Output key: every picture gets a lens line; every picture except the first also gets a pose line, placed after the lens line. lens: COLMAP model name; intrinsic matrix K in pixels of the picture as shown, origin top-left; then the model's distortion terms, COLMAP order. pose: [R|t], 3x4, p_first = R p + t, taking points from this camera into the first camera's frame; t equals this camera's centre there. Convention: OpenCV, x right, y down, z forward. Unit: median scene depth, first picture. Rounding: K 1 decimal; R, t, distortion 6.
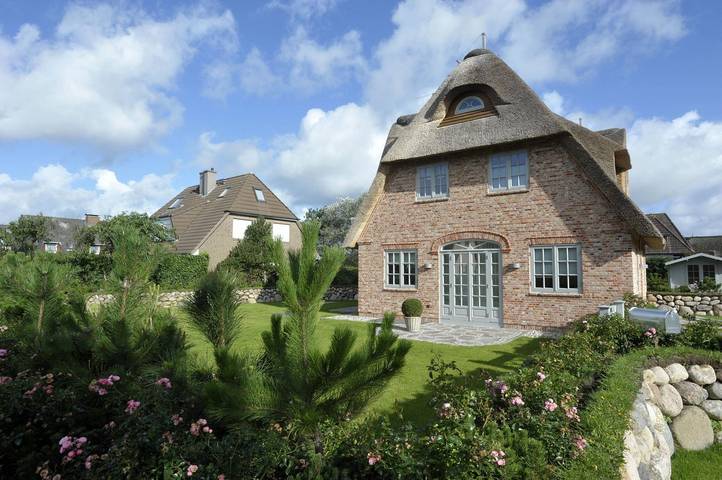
lens RADIAL K [[409.0, 0, 360.6], [0, 409.0, 240.9], [0, 0, 1]] dist [-0.024490, 0.011562]
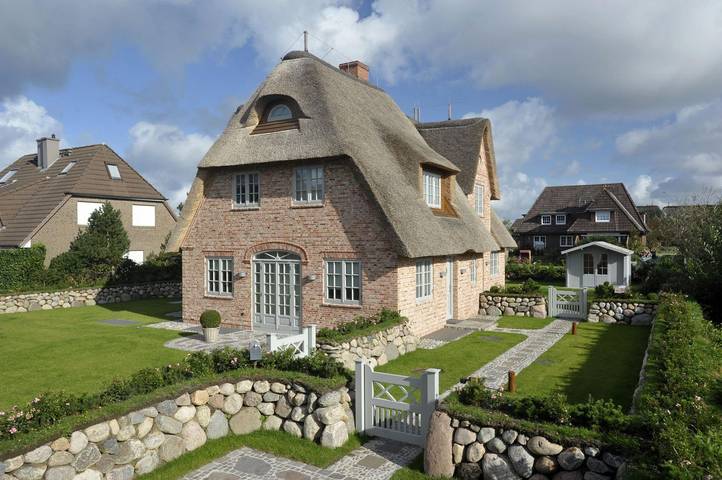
lens RADIAL K [[531.1, 0, 362.4], [0, 531.1, 239.5], [0, 0, 1]] dist [0.006737, 0.032884]
pose [[0.994426, -0.005764, 0.105276, 0.314215], [-0.001895, 0.997366, 0.072503, -0.116584], [-0.105417, -0.072298, 0.991796, -0.312769]]
